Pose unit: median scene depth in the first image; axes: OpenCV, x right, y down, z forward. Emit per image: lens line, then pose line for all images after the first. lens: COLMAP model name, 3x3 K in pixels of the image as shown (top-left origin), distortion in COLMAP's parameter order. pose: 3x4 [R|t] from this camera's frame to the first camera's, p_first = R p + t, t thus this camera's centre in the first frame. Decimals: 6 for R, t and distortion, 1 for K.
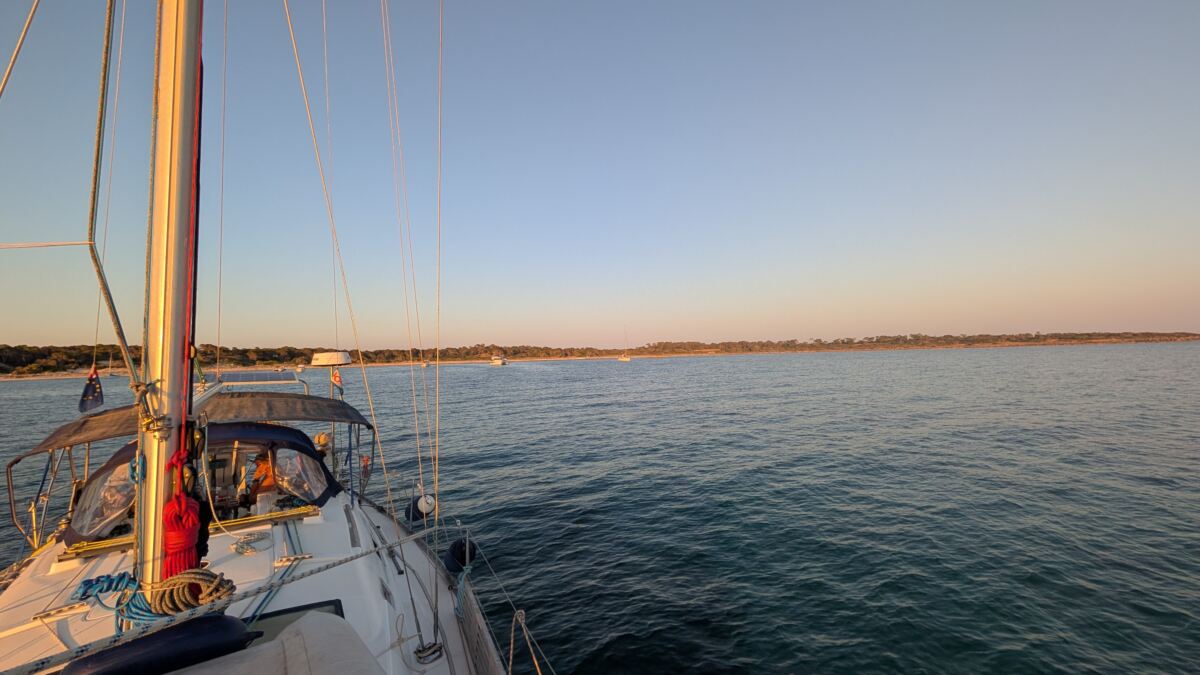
lens RADIAL K [[443.8, 0, 596.6], [0, 443.8, 333.3], [0, 0, 1]] dist [-0.000114, 0.000212]
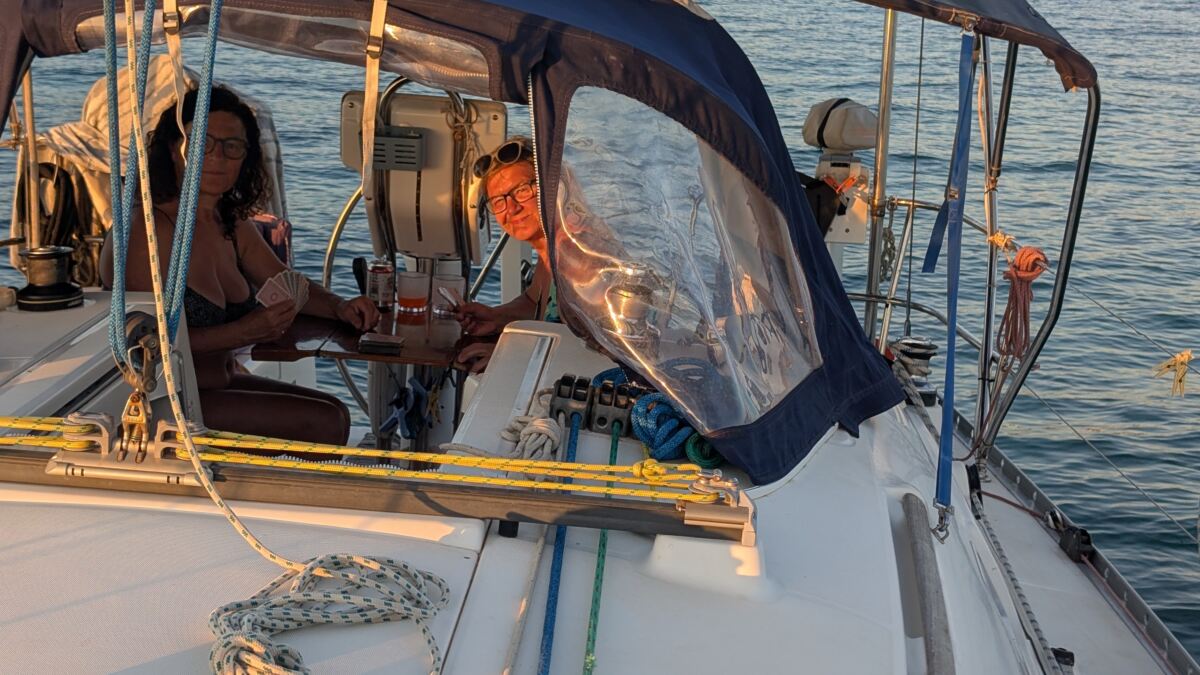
lens RADIAL K [[1732.3, 0, 598.9], [0, 1732.3, 336.8], [0, 0, 1]] dist [0.017626, 0.000000]
pose [[0.753523, 0.206259, -0.624228, -0.256231], [-0.028204, 0.958777, 0.282755, 0.148917], [0.656816, -0.195457, 0.728278, 0.458833]]
